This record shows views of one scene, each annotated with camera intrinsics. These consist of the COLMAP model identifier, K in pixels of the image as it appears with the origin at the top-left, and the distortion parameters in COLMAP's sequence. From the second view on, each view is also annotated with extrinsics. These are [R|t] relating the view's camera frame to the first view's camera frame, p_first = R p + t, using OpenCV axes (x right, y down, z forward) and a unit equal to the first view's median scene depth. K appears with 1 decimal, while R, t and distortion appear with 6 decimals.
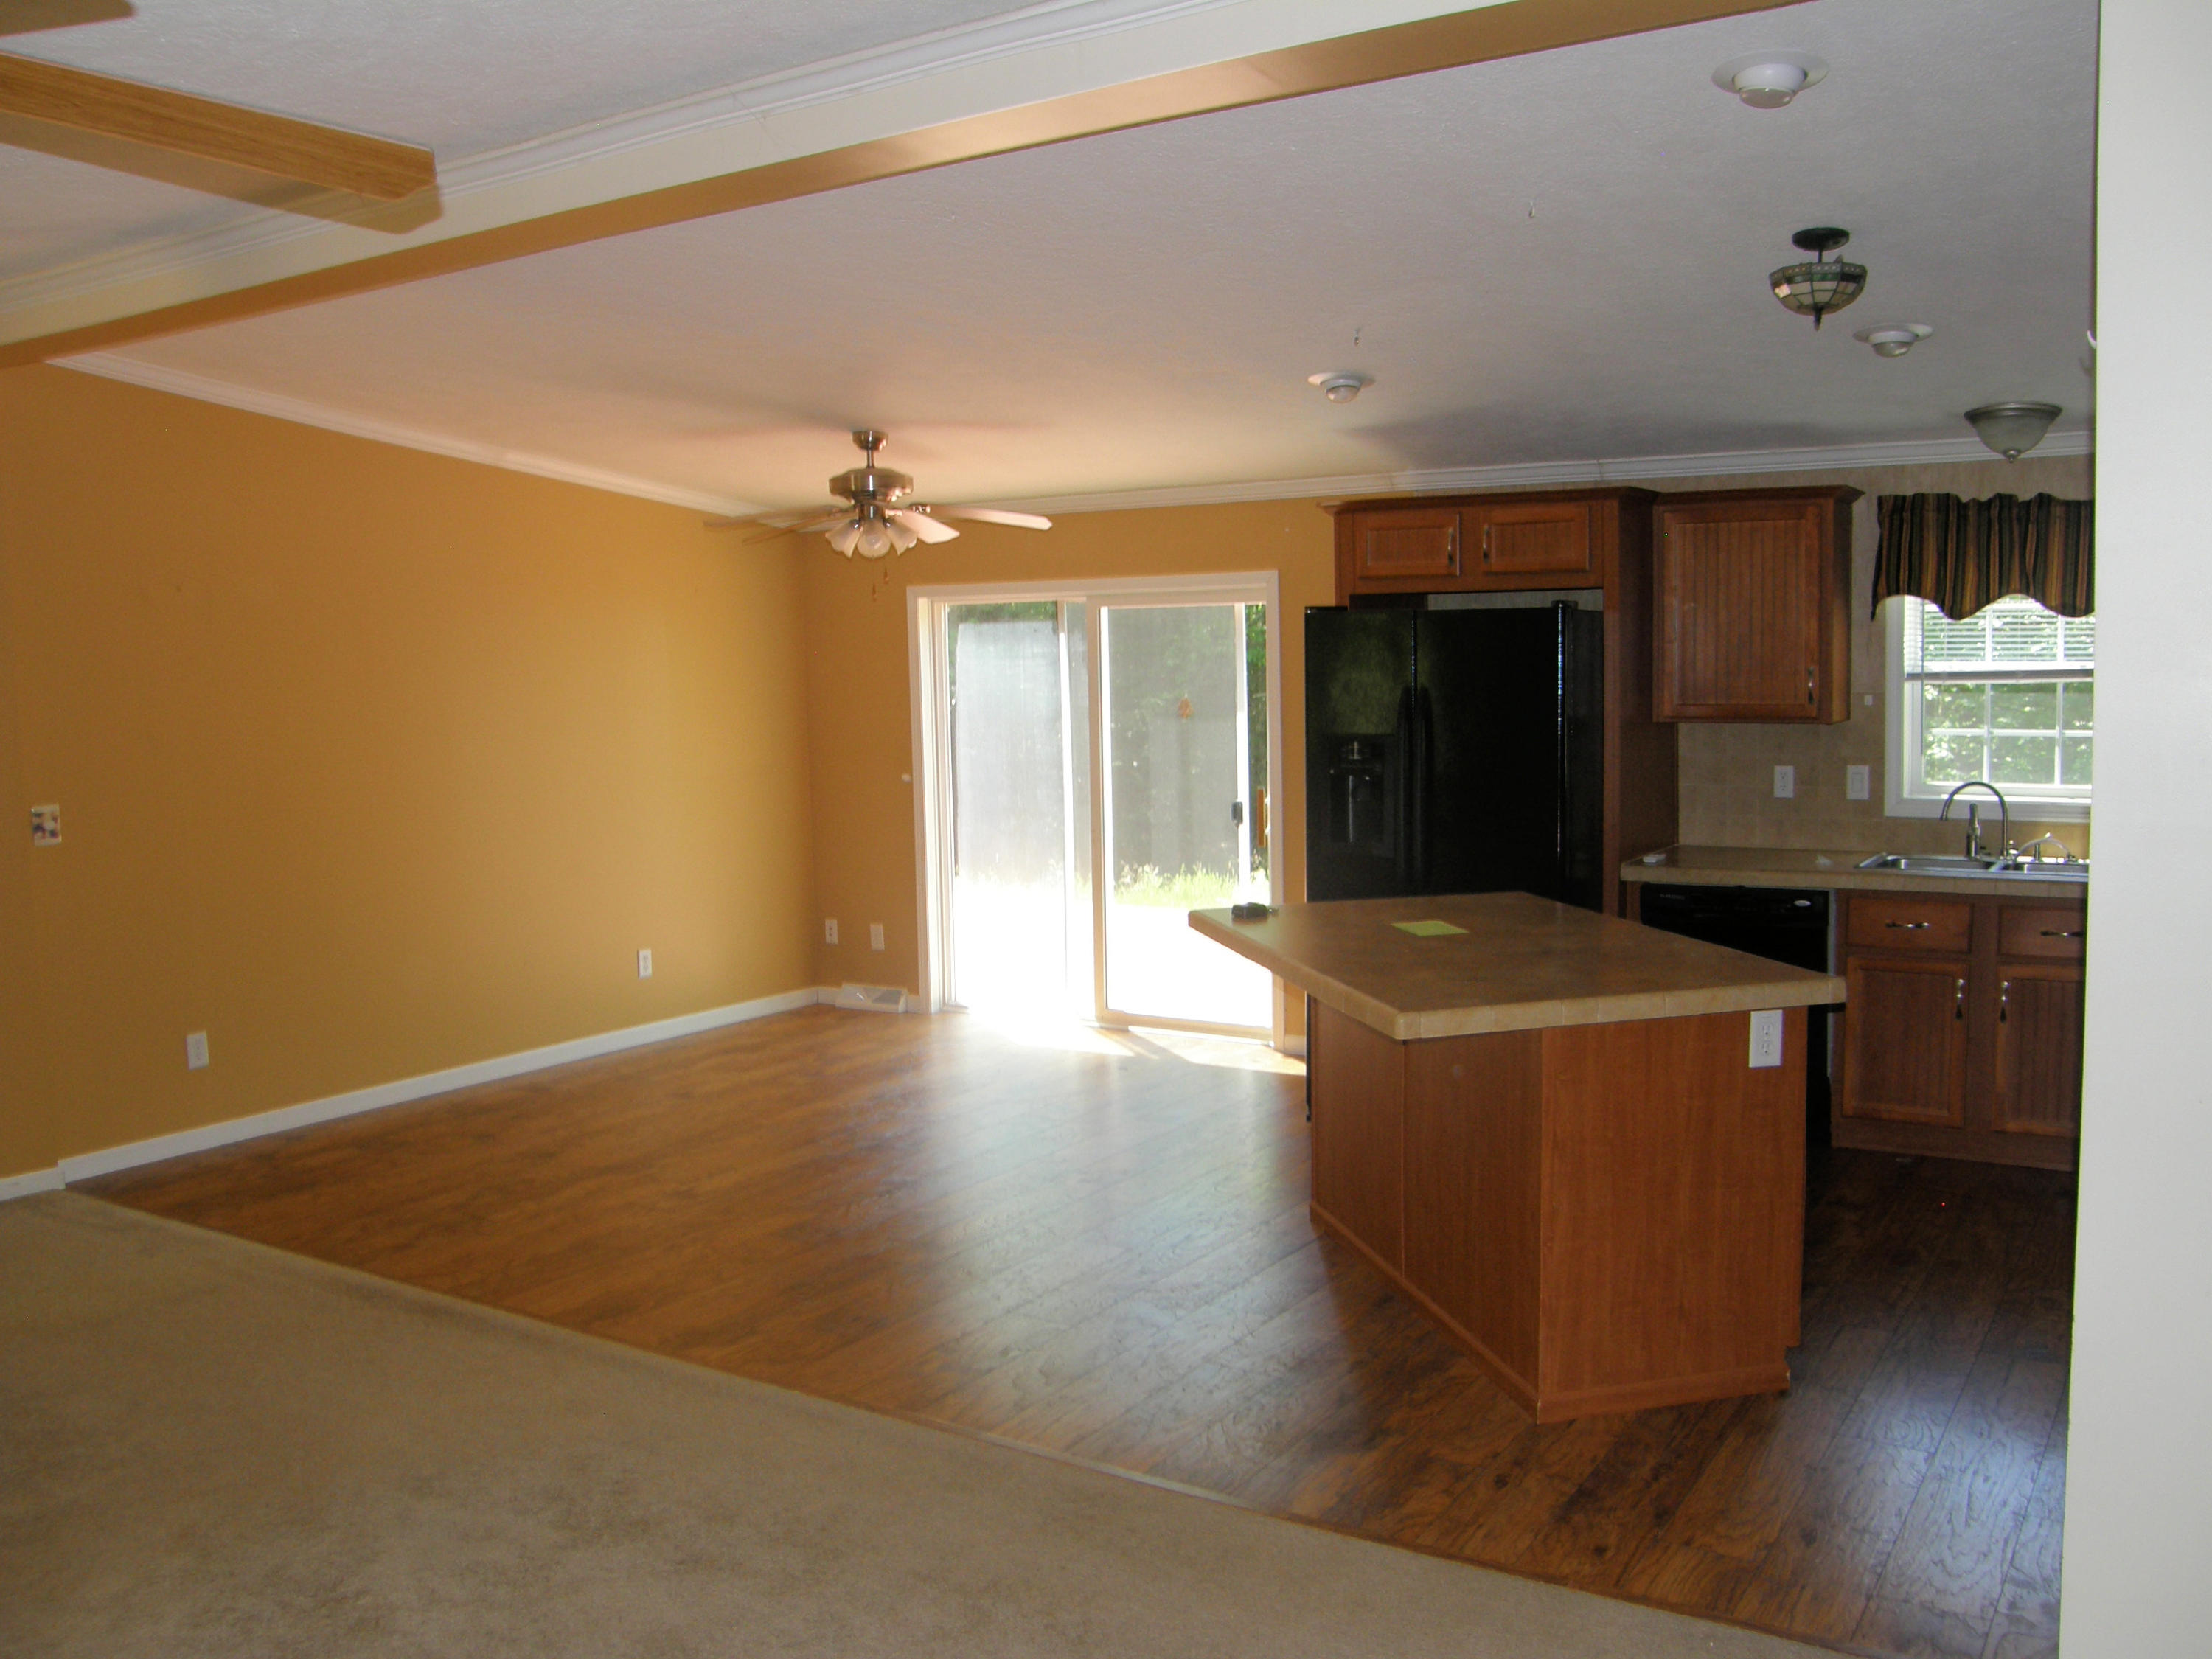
lens RADIAL K [[1917.4, 0, 1106.0], [0, 1917.4, 829.5], [0, 0, 1]] dist [-0.178722, 0.183309]
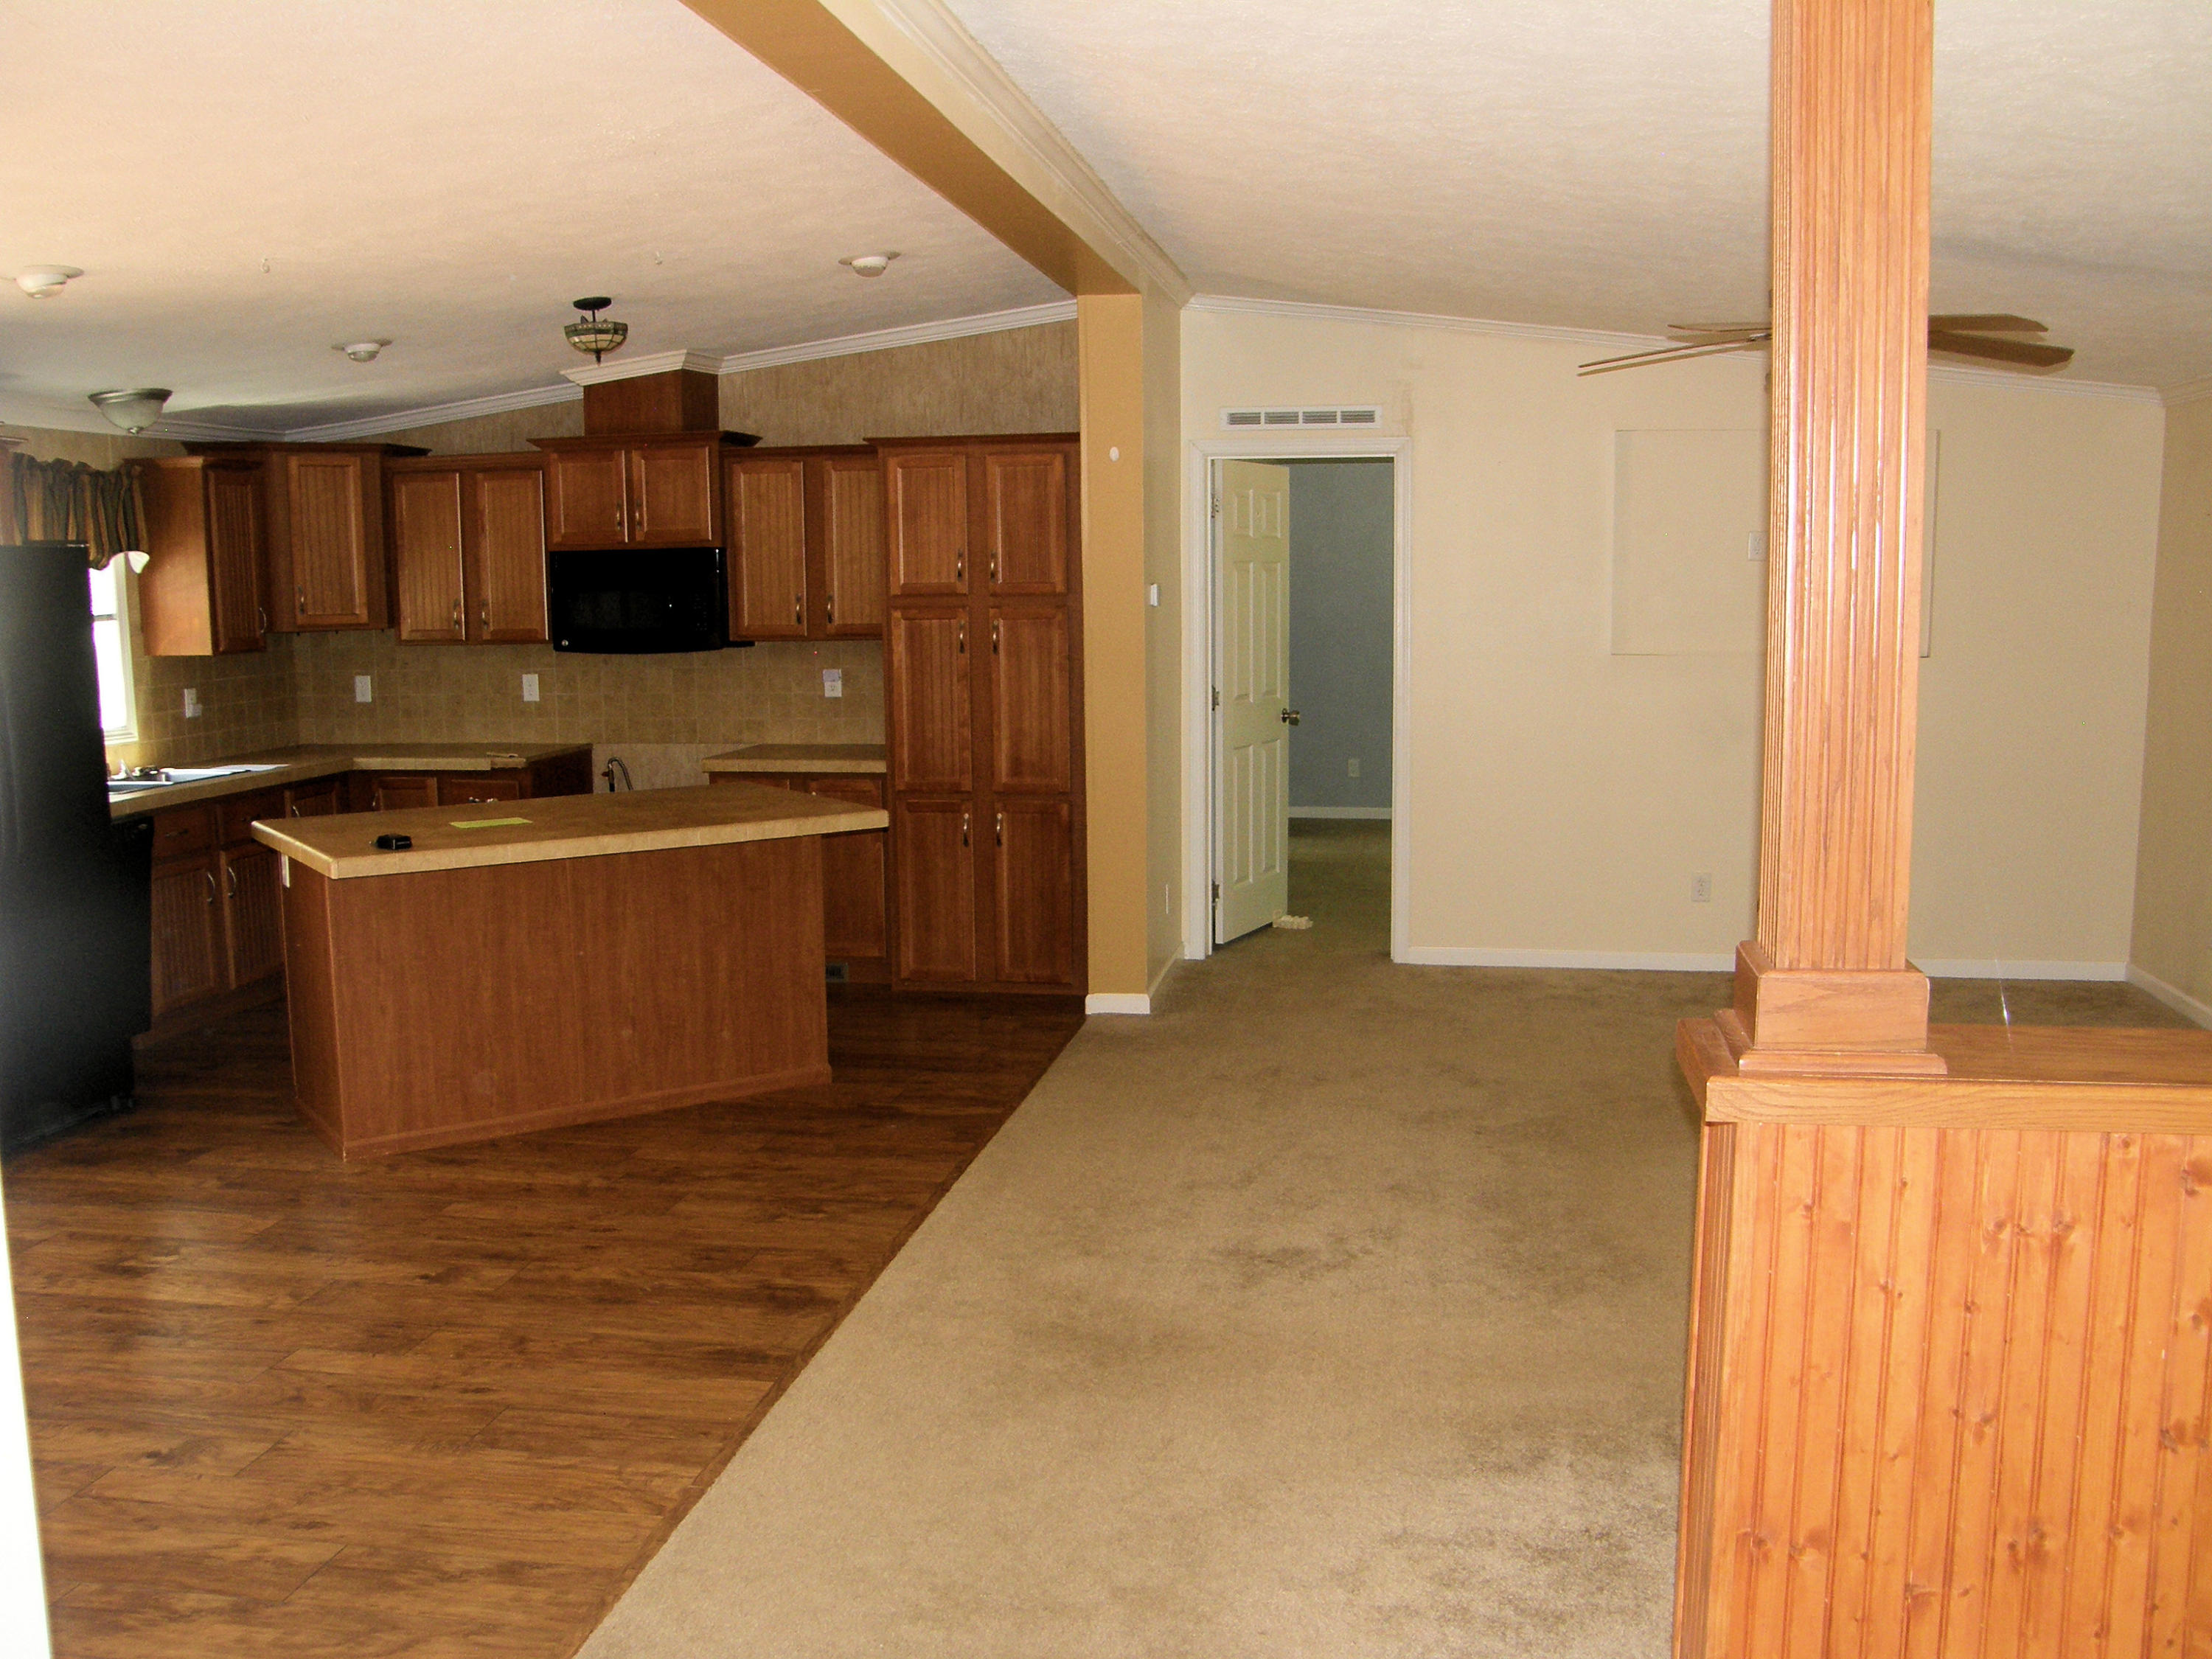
lens RADIAL K [[1984.8, 0, 1106.0], [0, 1984.8, 829.5], [0, 0, 1]] dist [-0.188737, 0.225439]
pose [[-0.398015, -0.090287, 0.912925, -0.846464], [0.102235, 0.984581, 0.141946, -0.058815], [-0.911664, 0.149830, -0.382648, 0.891882]]
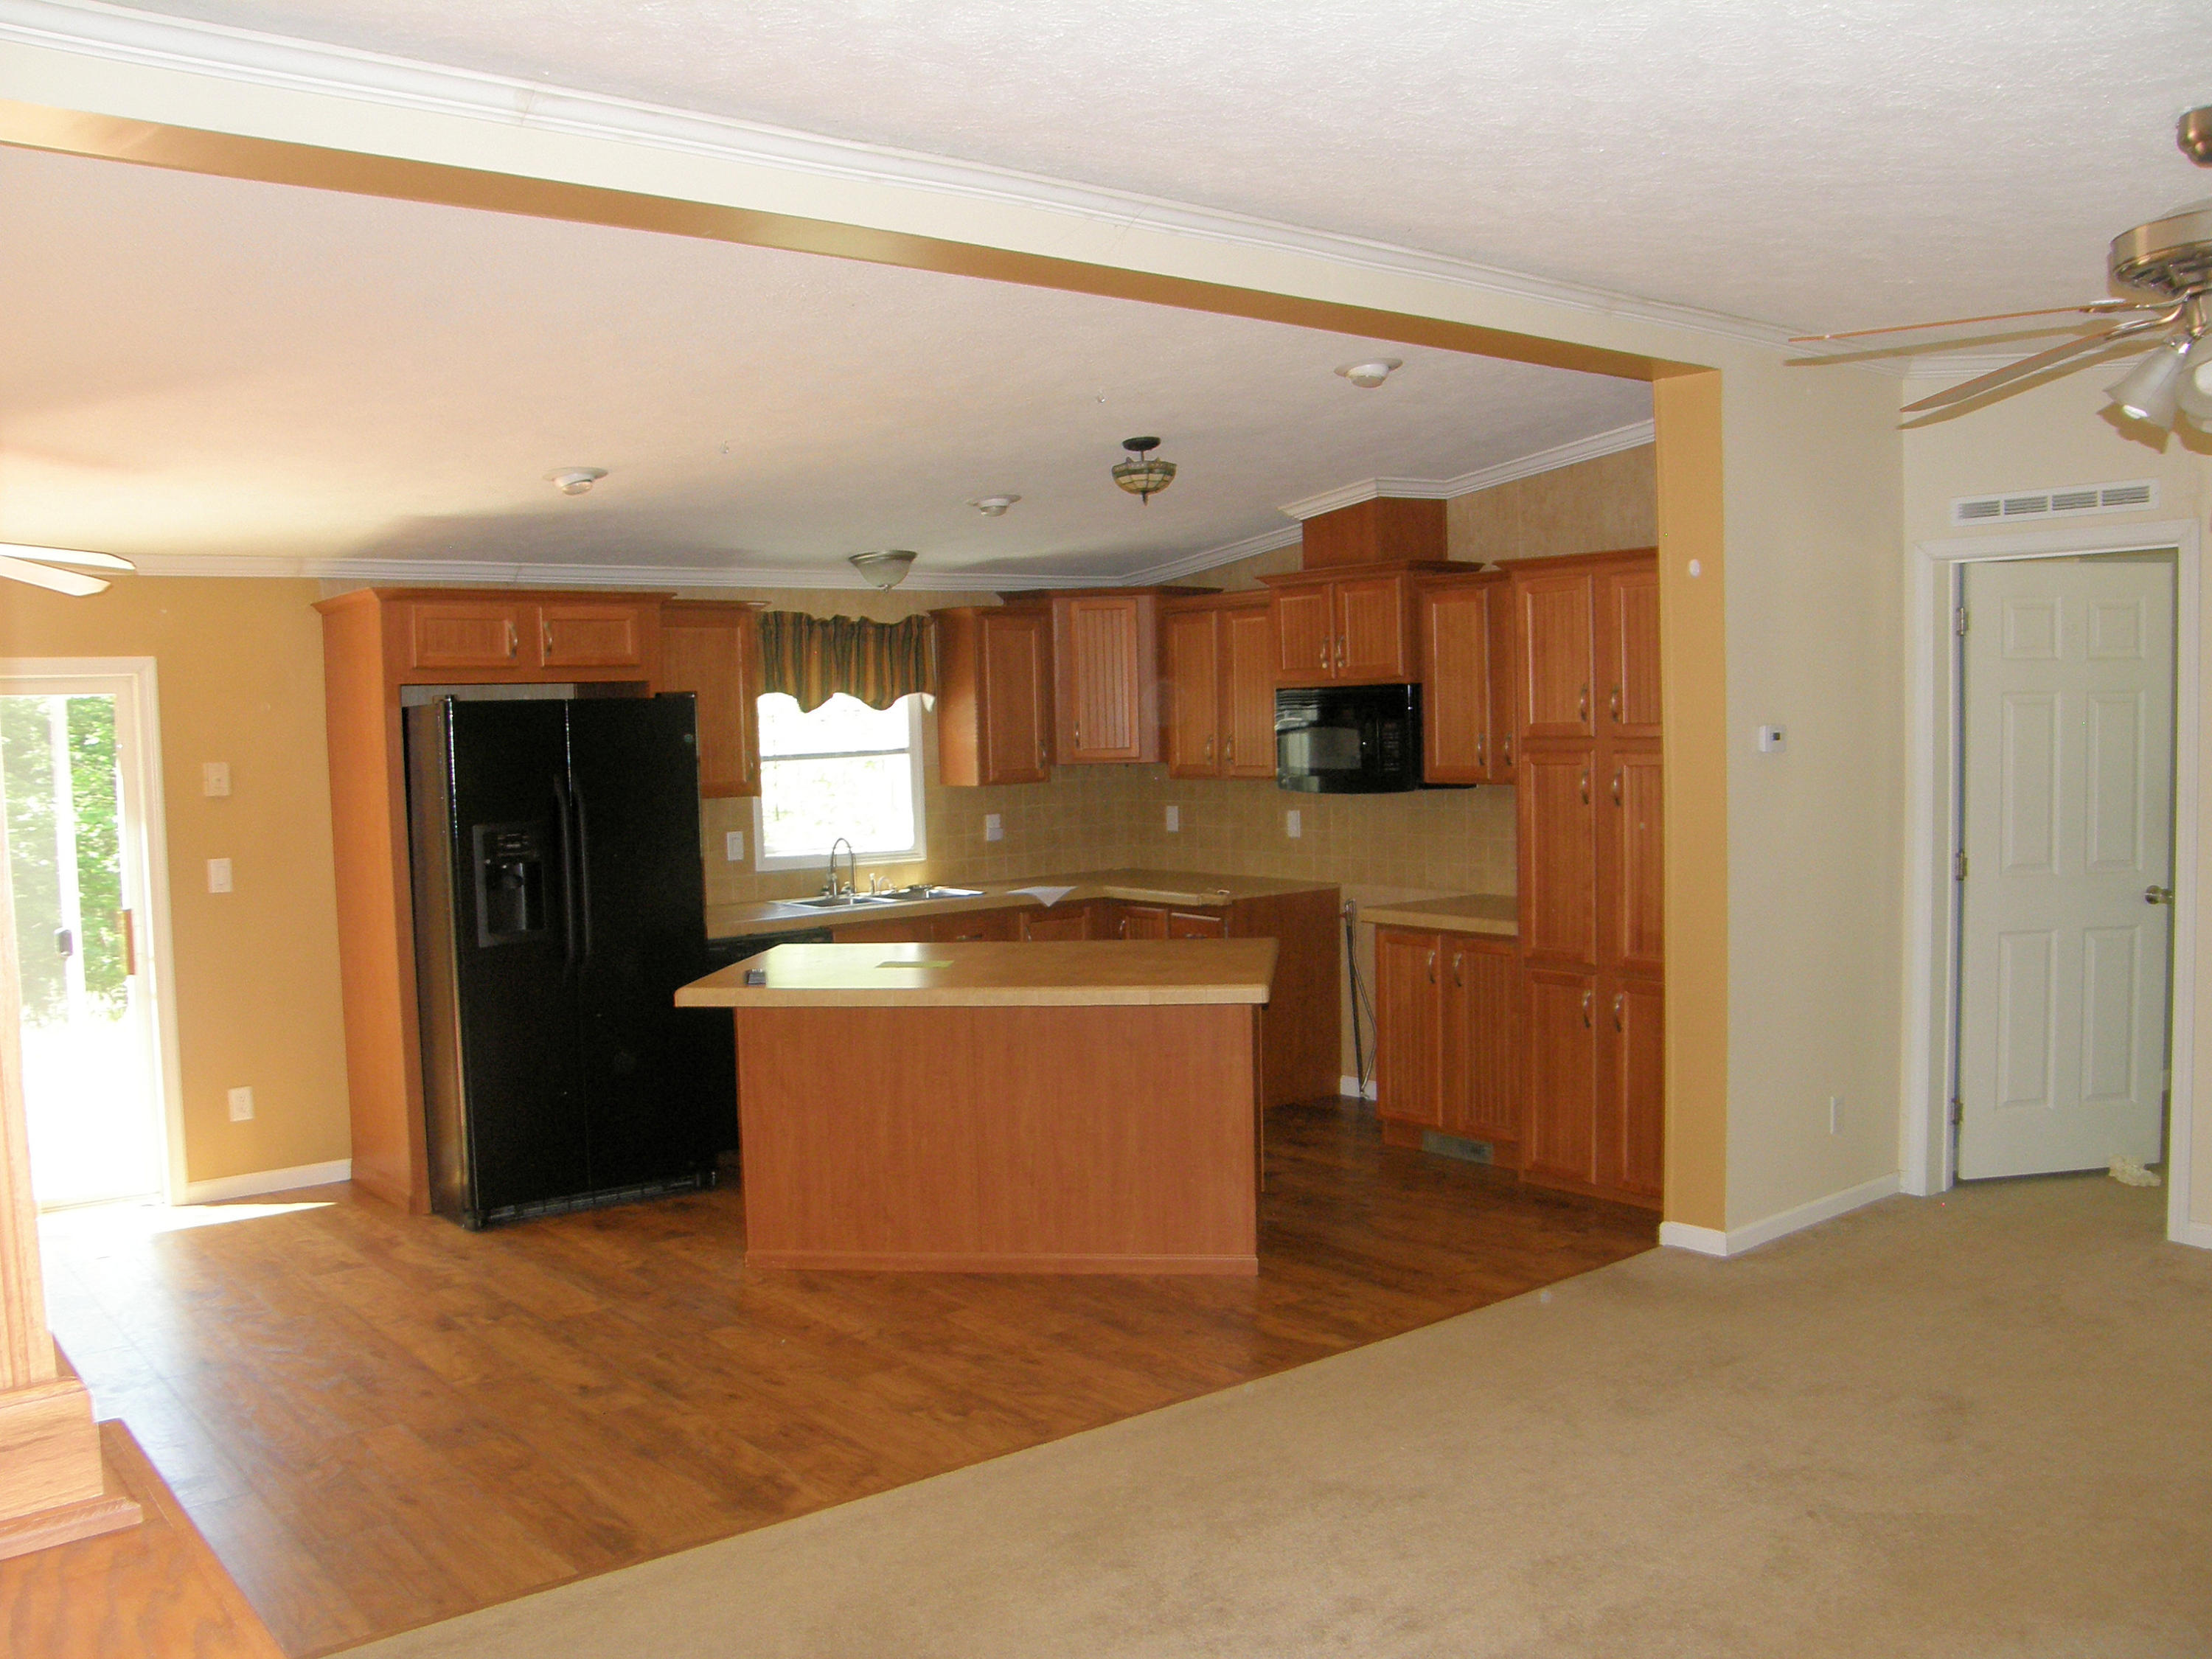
lens RADIAL K [[1917.4, 0, 1106.0], [0, 1917.4, 829.5], [0, 0, 1]] dist [-0.178722, 0.183309]
pose [[0.322748, -0.040417, 0.945622, -0.726482], [0.103255, 0.994628, 0.007269, -0.021787], [-0.940836, 0.095294, 0.325187, 0.397800]]
